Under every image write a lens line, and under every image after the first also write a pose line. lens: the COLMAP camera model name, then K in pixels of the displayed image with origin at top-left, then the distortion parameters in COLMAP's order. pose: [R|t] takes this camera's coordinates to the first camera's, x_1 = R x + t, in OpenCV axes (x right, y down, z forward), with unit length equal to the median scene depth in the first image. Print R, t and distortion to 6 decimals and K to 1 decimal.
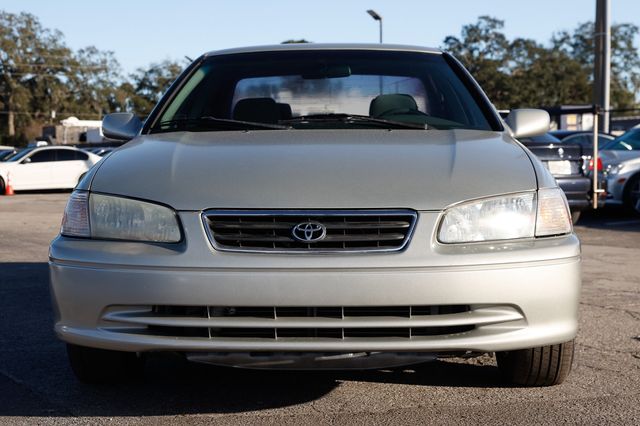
lens RADIAL K [[1041.9, 0, 324.4], [0, 1041.9, 198.8], [0, 0, 1]] dist [0.134045, 0.000000]
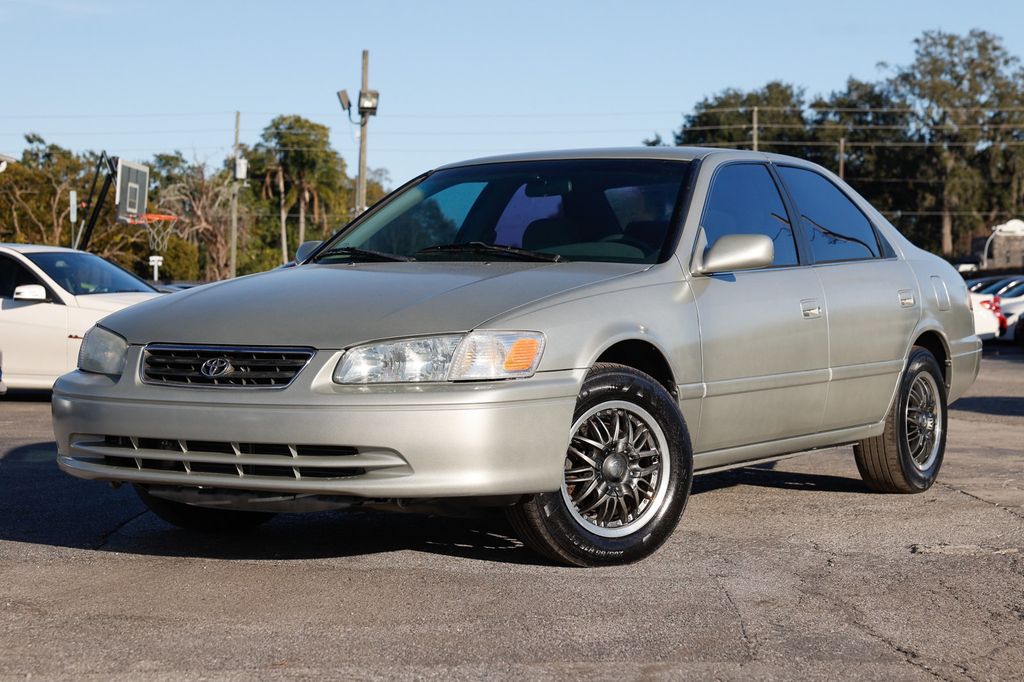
lens RADIAL K [[1918.5, 0, 509.0], [0, 1918.5, 346.5], [0, 0, 1]] dist [0.303148, 0.000000]
pose [[0.868250, 0.019057, -0.495761, 1.054188], [-0.025171, 0.999667, -0.005656, 0.013860], [0.495489, 0.017390, 0.868440, -0.433741]]
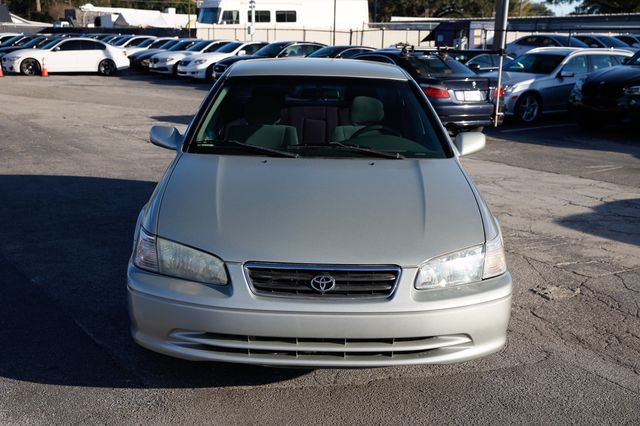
lens RADIAL K [[775.6, 0, 330.7], [0, 775.6, 225.7], [0, 0, 1]] dist [0.083398, 0.000000]
pose [[0.997759, 0.022144, 0.063143, -0.064735], [-0.033953, 0.980694, 0.192581, -0.219684], [-0.057659, -0.194293, 0.979247, 0.012106]]
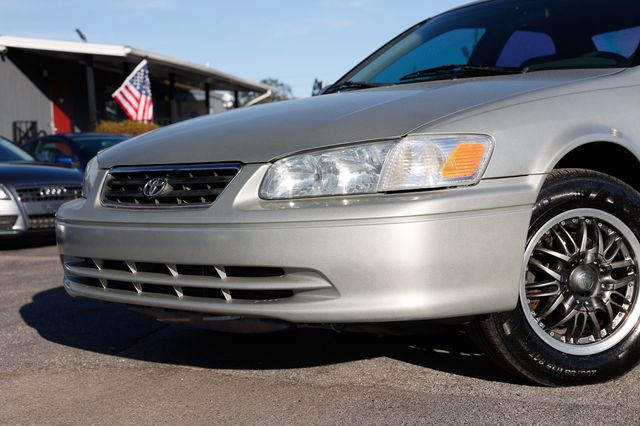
lens RADIAL K [[1016.8, 0, 321.3], [0, 1016.8, 212.1], [0, 0, 1]] dist [0.151797, 0.000000]
pose [[0.728580, 0.006478, -0.684930, 0.698293], [0.011035, 0.999714, 0.021194, 0.033538], [0.684872, -0.023000, 0.728301, 0.368952]]
